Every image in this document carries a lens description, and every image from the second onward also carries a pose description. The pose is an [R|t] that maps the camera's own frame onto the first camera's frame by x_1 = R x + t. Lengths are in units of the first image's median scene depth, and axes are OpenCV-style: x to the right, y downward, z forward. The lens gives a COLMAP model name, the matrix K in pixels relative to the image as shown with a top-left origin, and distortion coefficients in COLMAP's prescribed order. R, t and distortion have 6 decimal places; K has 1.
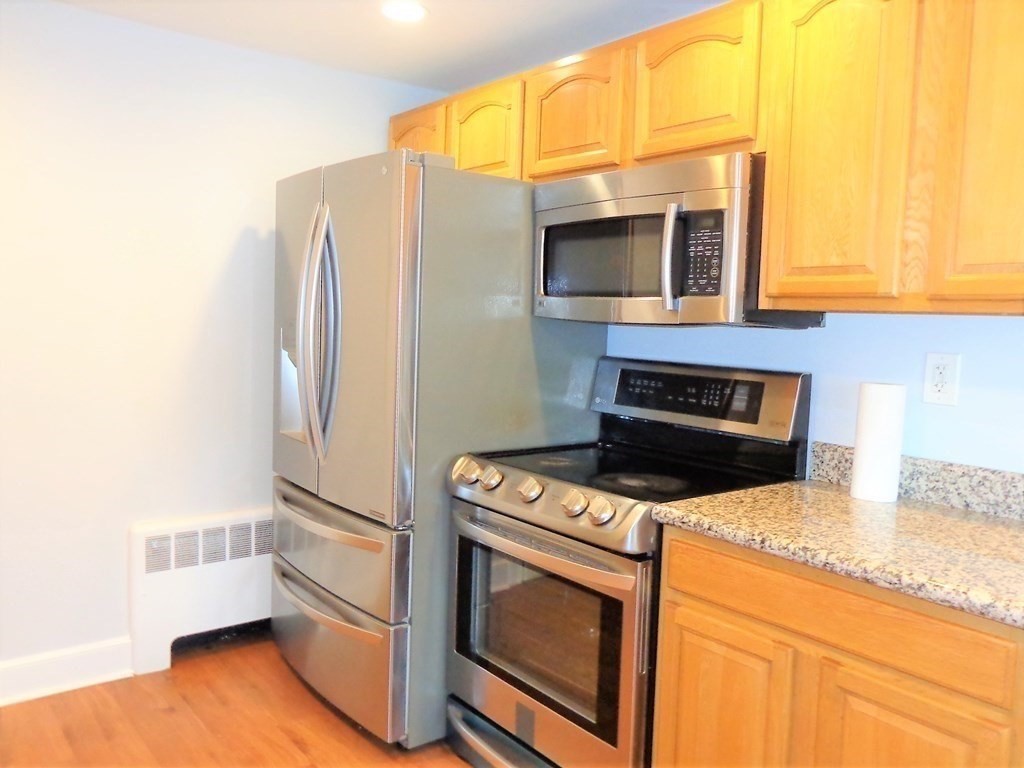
lens RADIAL K [[820.2, 0, 512.0], [0, 820.2, 384.0], [0, 0, 1]] dist [0.000252, 0.000184]
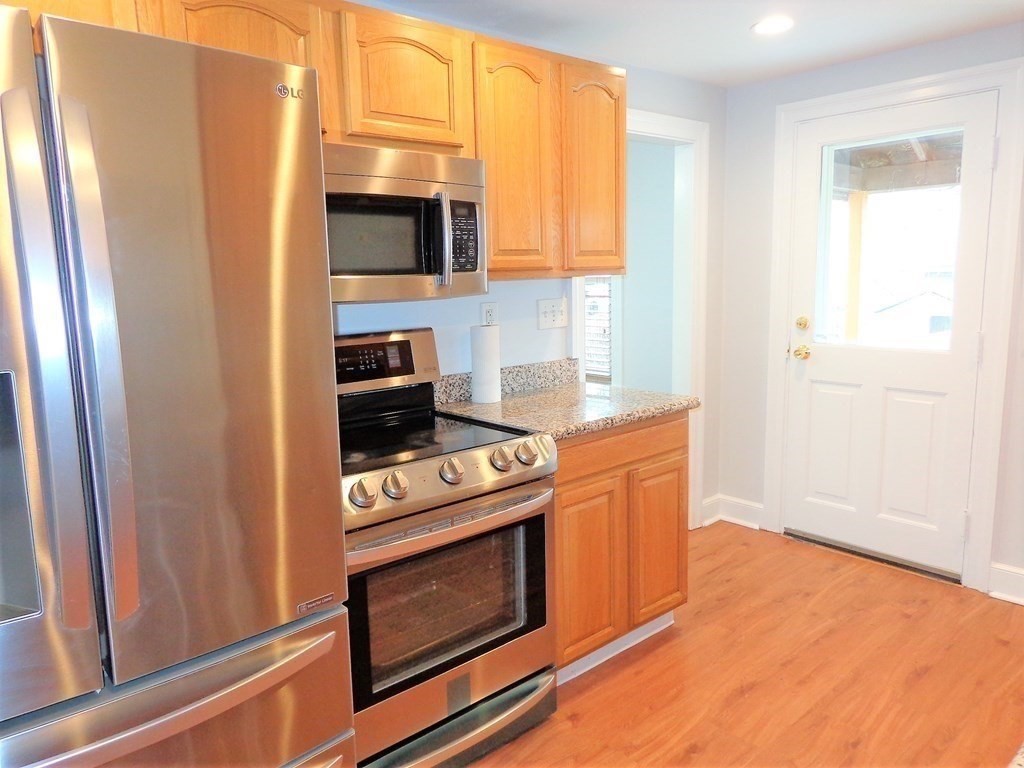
lens RADIAL K [[717.3, 0, 516.7], [0, 717.3, 380.8], [0, 0, 1]] dist [-0.000222, 0.002905]
pose [[-0.055141, -0.181669, 0.981812, -0.867549], [0.104835, 0.976820, 0.186633, -0.141605], [-0.992960, 0.113219, -0.034818, 0.986715]]
